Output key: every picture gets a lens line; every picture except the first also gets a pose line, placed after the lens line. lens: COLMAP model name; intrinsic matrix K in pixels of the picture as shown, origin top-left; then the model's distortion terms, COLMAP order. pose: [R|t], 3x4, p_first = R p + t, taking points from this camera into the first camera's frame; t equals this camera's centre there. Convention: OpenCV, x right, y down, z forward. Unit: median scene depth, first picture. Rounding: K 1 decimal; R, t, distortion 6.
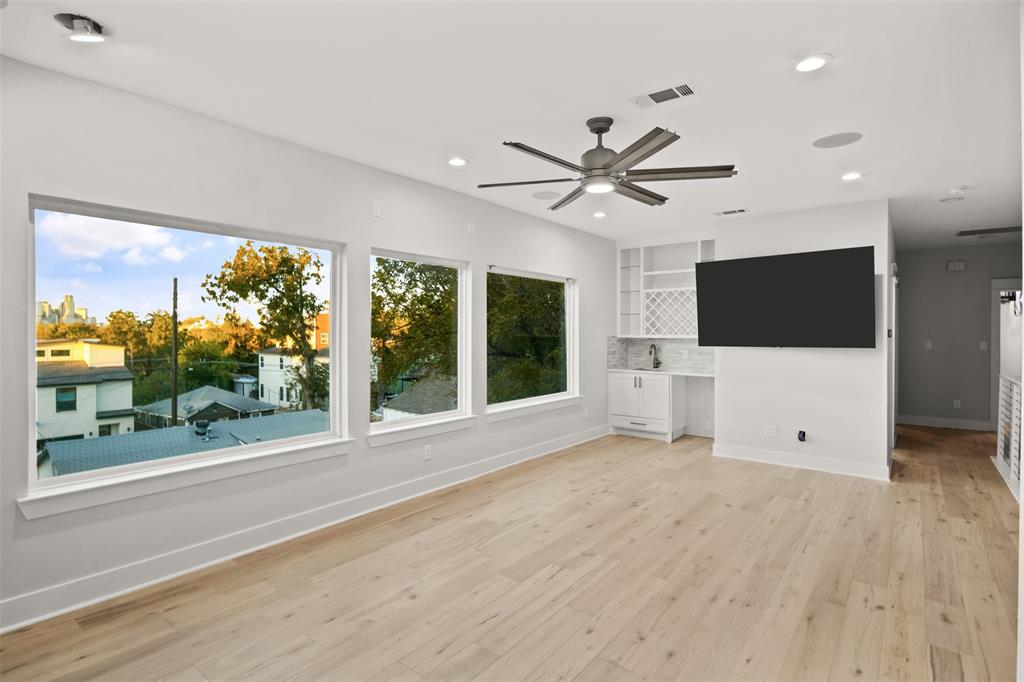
lens RADIAL K [[510.7, 0, 508.7], [0, 510.7, 332.6], [0, 0, 1]] dist [-0.007333, -0.001273]
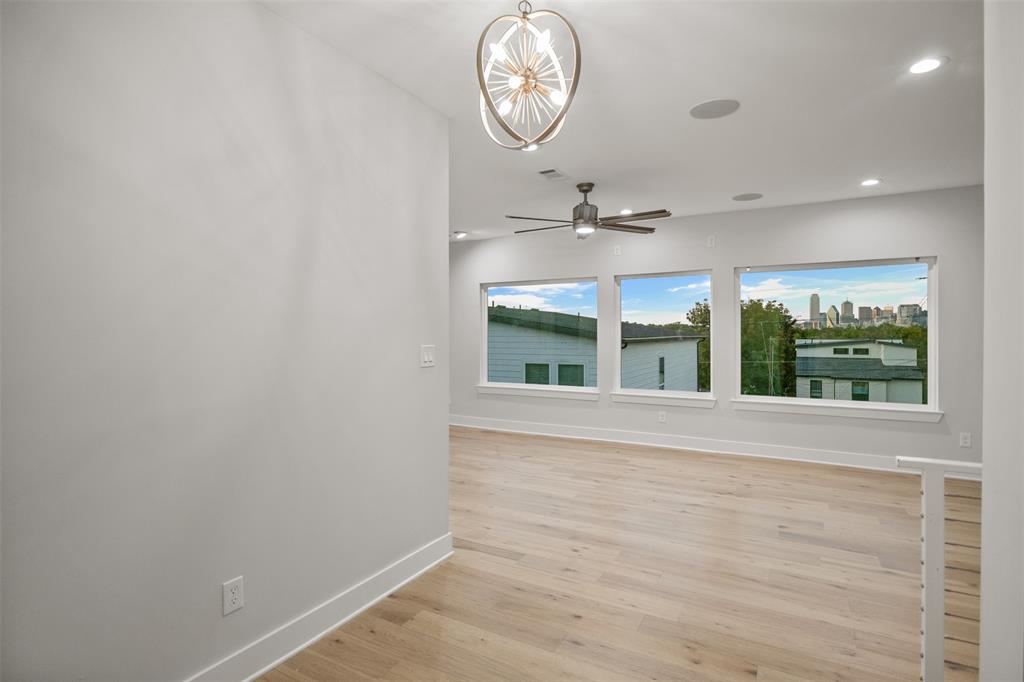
lens RADIAL K [[511.4, 0, 508.7], [0, 511.4, 328.4], [0, 0, 1]] dist [-0.006754, -0.000103]
pose [[0.154829, -0.012198, -0.987866, 1.210913], [0.001506, 0.999926, -0.012111, 0.014833], [0.987940, 0.000387, 0.154836, 0.410875]]
